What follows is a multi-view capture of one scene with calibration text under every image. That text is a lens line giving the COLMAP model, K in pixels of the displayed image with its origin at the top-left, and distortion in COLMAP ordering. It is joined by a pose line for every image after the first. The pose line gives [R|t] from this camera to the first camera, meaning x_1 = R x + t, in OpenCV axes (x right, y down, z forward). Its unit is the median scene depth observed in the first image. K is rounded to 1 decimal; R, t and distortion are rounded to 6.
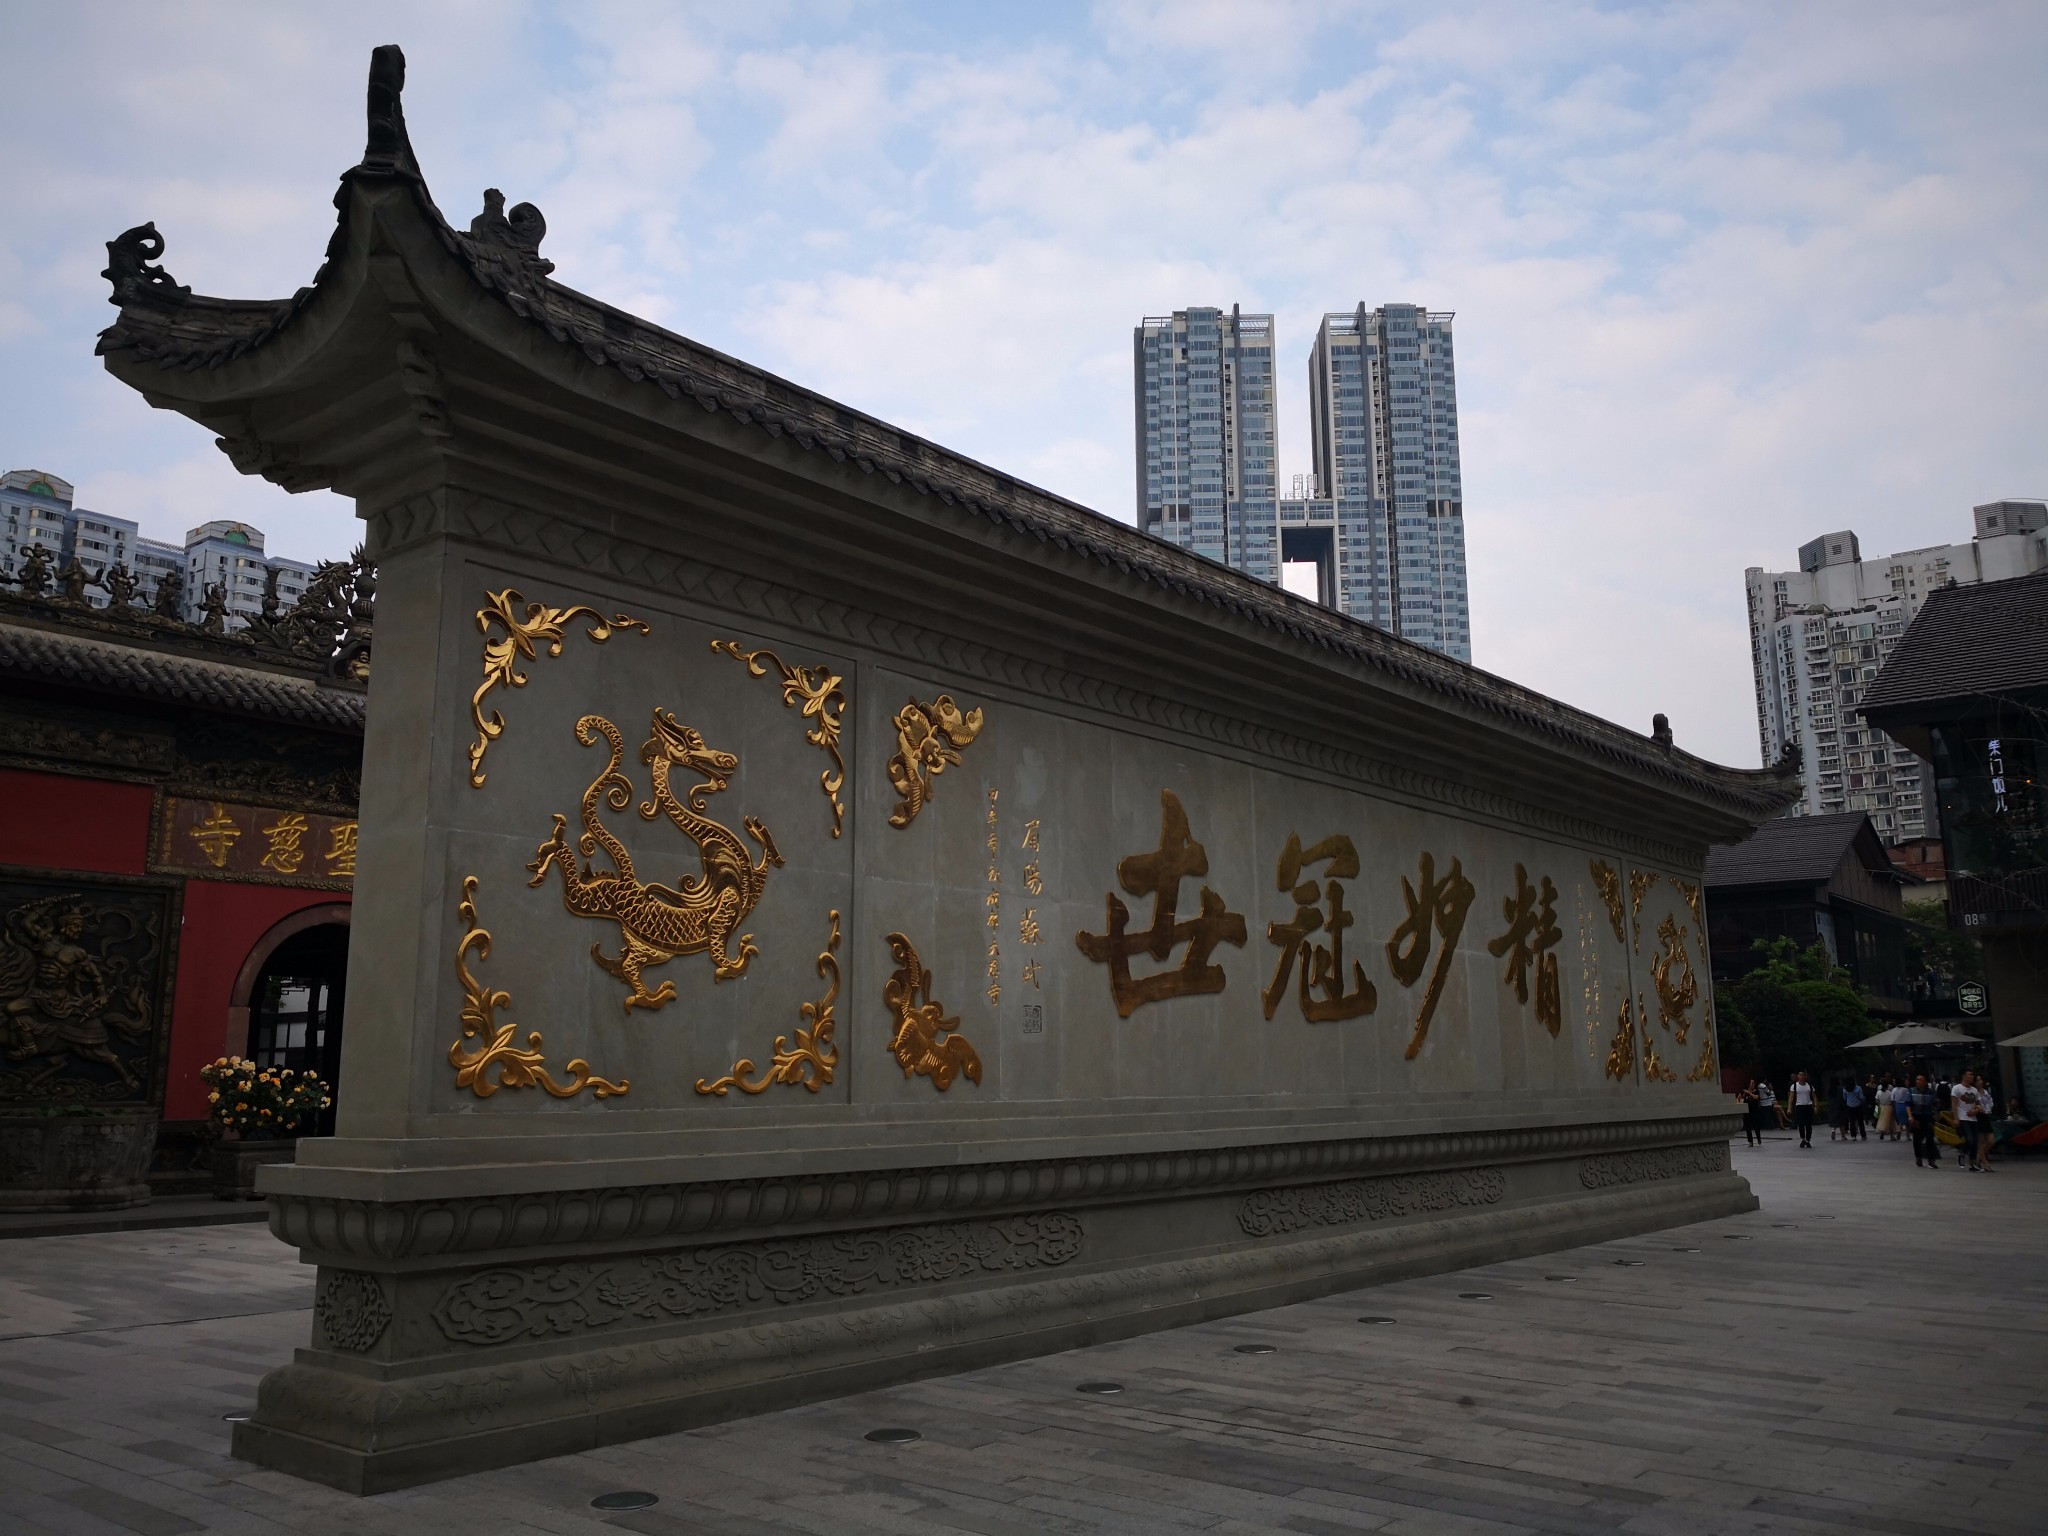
lens RADIAL K [[1611.2, 0, 1037.3], [0, 1611.2, 763.8], [0, 0, 1]] dist [-0.013944, -0.022192]
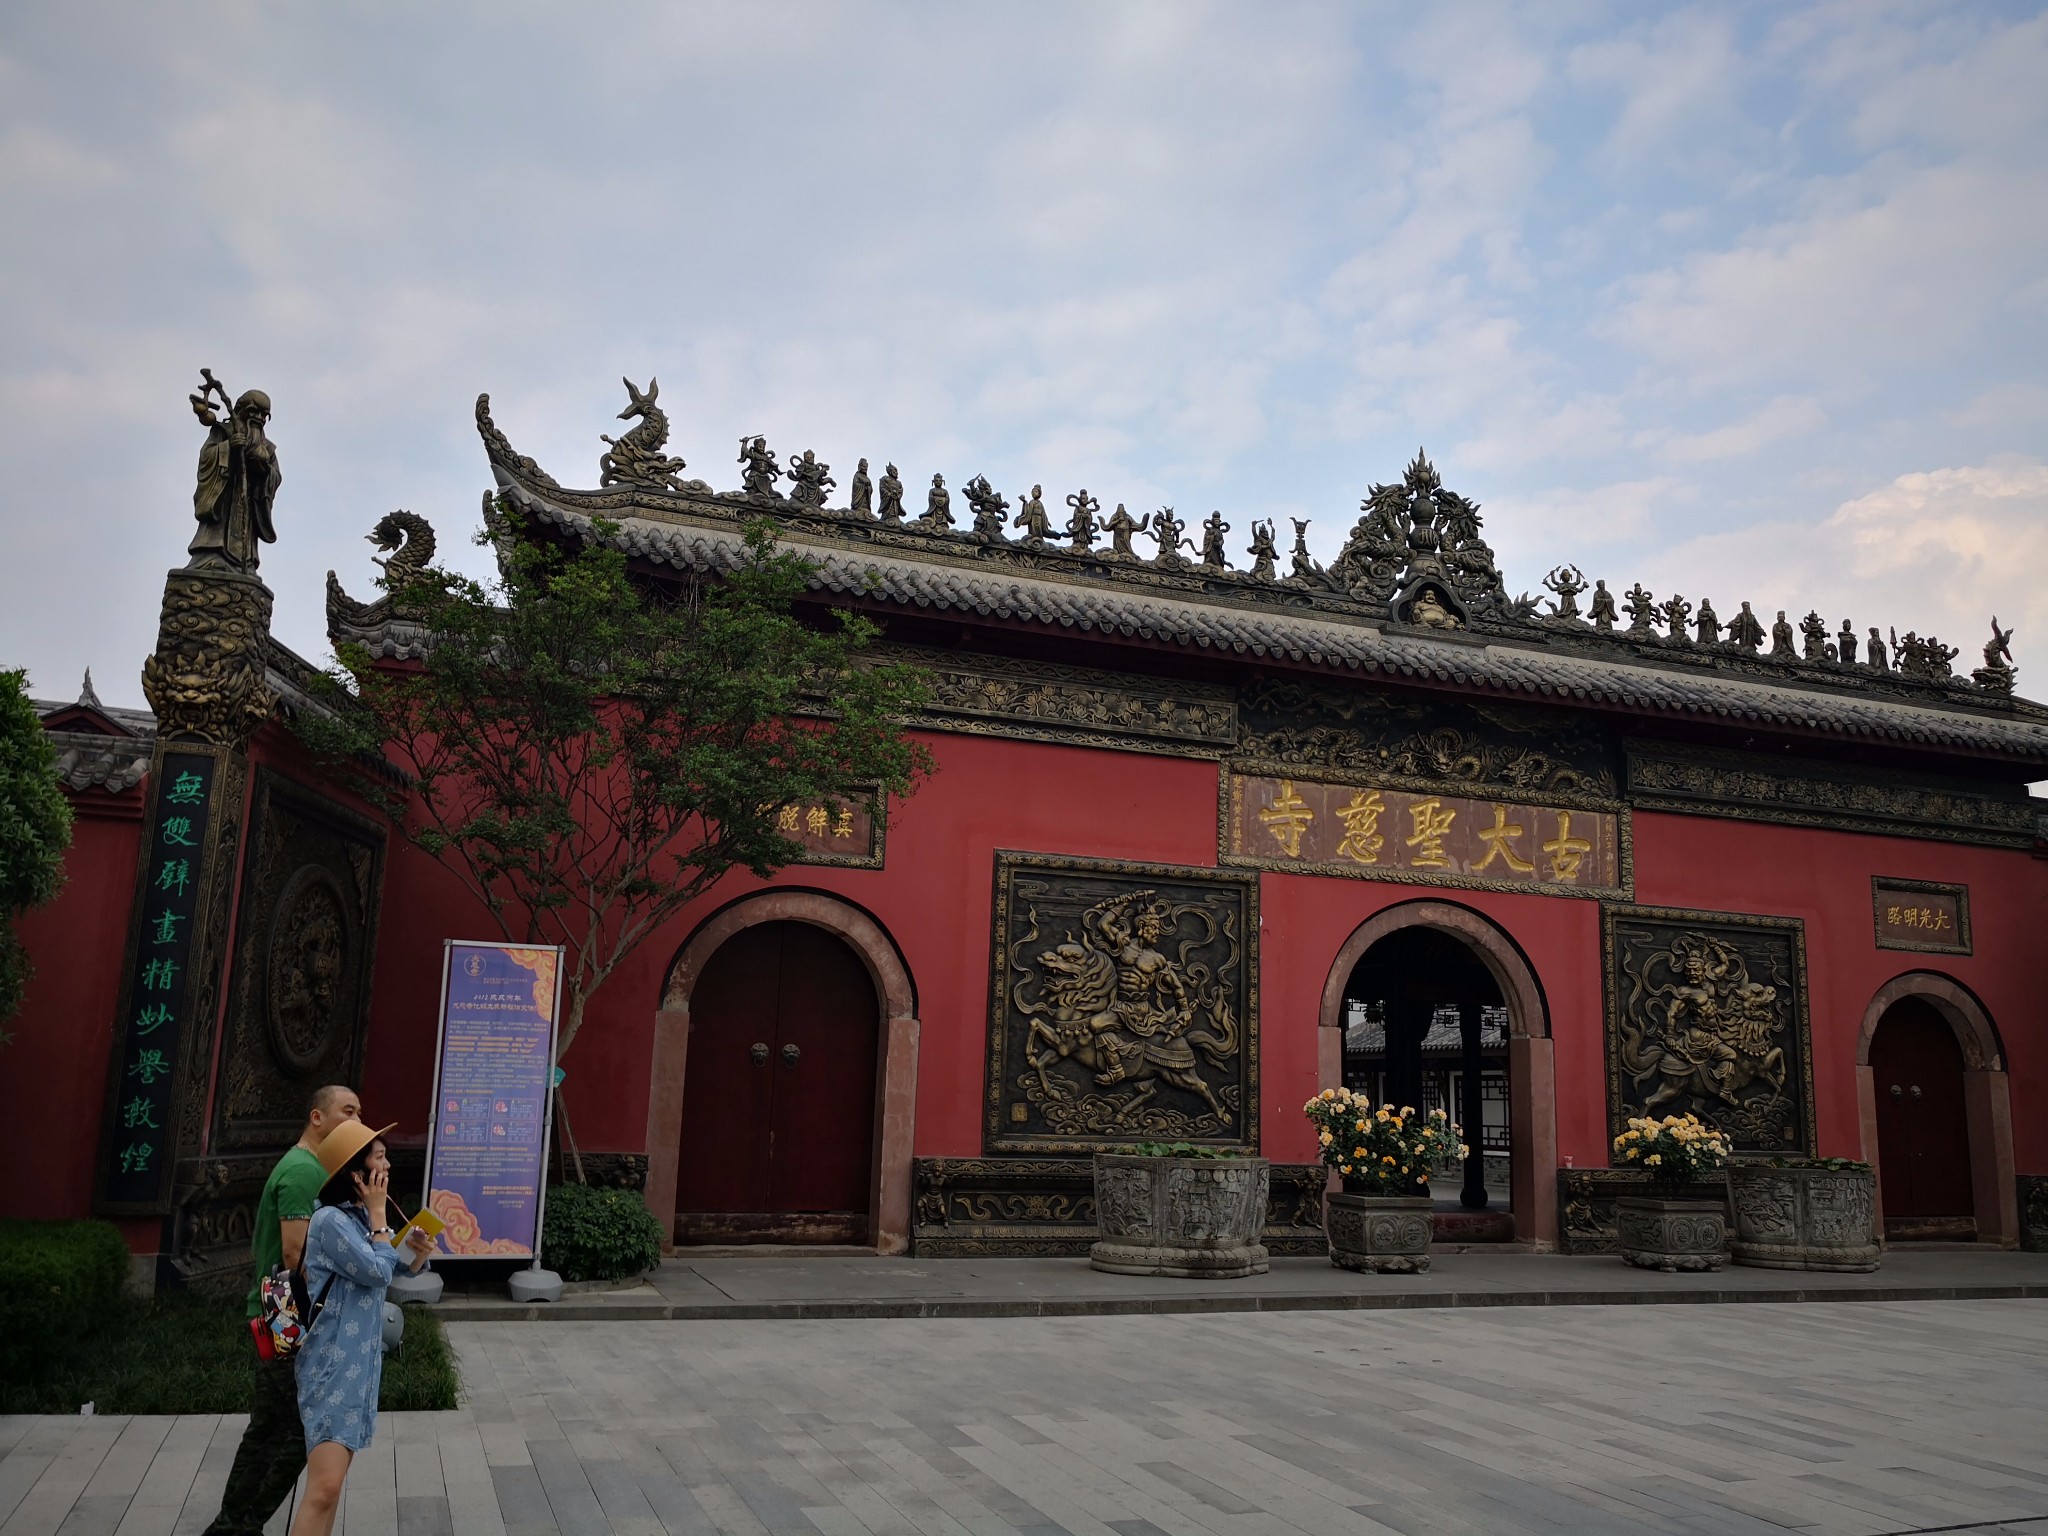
lens RADIAL K [[1611.2, 0, 1015.9], [0, 1611.2, 764.7], [0, 0, 1]] dist [-0.013944, -0.022192]
pose [[0.854754, -0.068844, -0.514448, -0.210374], [0.057638, 0.997624, -0.037736, 0.041663], [0.515824, 0.002603, 0.856691, 0.222032]]
